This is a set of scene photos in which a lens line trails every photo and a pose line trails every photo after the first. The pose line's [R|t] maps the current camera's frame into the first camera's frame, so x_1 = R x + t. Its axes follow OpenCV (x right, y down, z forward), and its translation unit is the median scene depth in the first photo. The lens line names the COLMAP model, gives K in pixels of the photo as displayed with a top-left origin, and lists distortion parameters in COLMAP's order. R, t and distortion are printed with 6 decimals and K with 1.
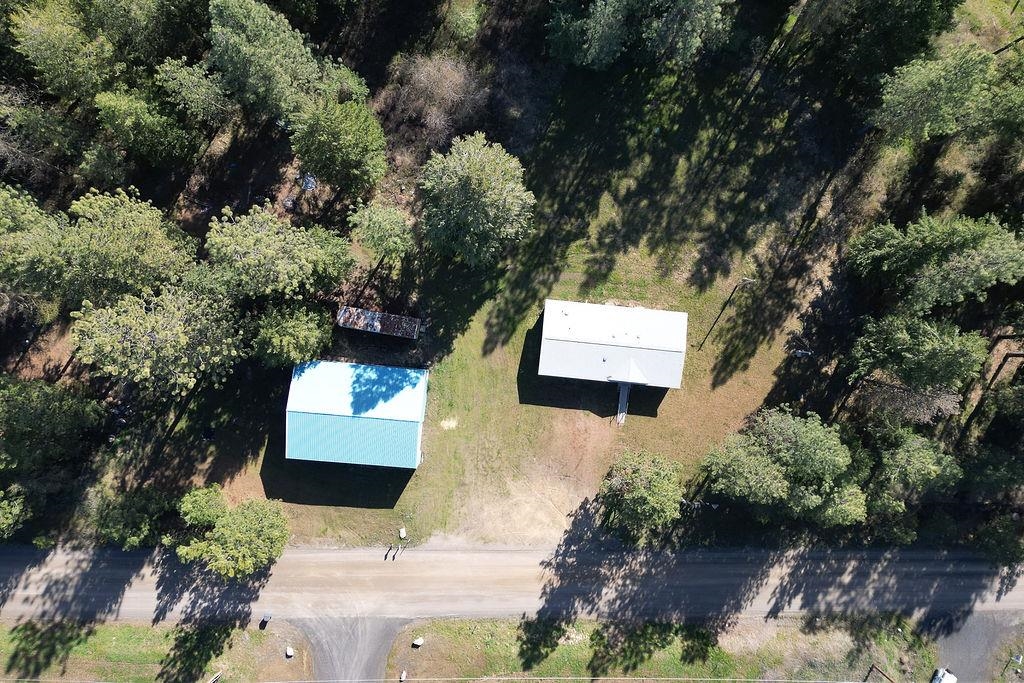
lens RADIAL K [[845.7, 0, 516.9], [0, 845.7, 342.4], [0, 0, 1]] dist [0.116234, -0.154201]
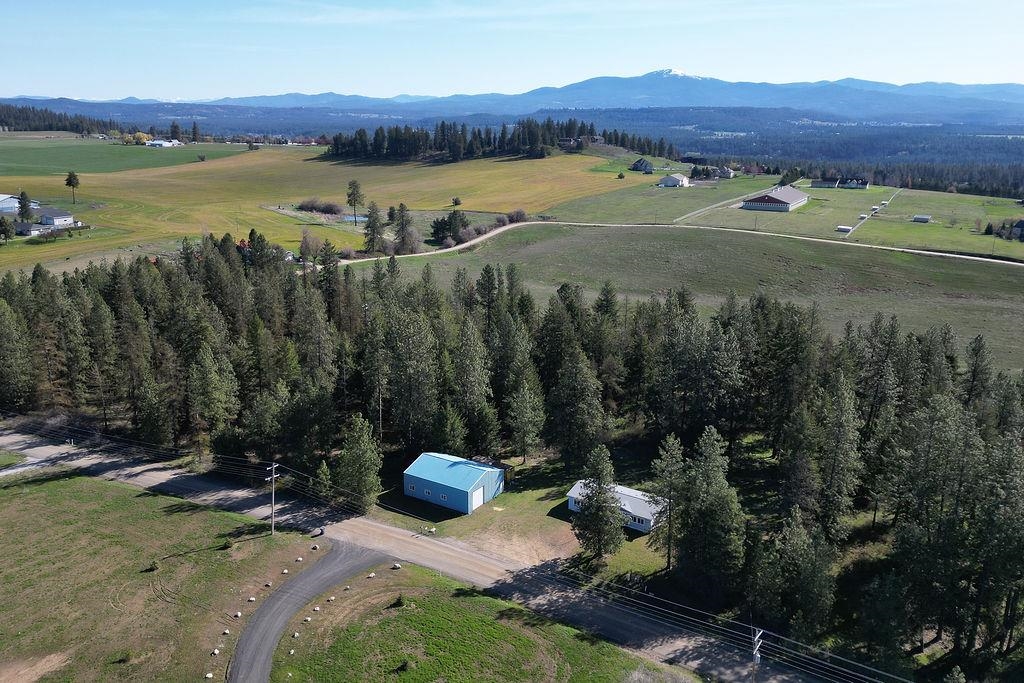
lens RADIAL K [[845.7, 0, 516.9], [0, 845.7, 342.4], [0, 0, 1]] dist [0.116234, -0.154201]
pose [[0.880950, 0.106622, -0.461040, 0.600319], [-0.473186, 0.207984, -0.856059, 1.284982], [0.004614, 0.972304, 0.233676, 0.364143]]
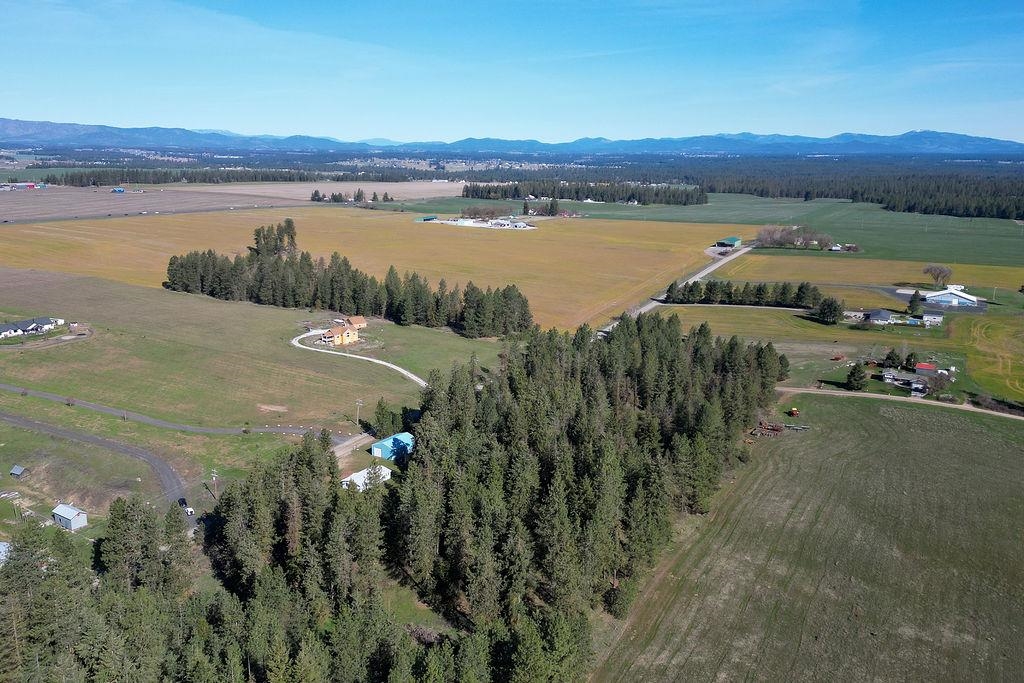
lens RADIAL K [[845.7, 0, 516.9], [0, 845.7, 342.4], [0, 0, 1]] dist [0.116234, -0.154201]
pose [[-0.448597, 0.174563, -0.876521, 2.398071], [-0.892943, -0.128801, 0.431350, -1.692949], [-0.037599, 0.976185, 0.213654, -0.140805]]
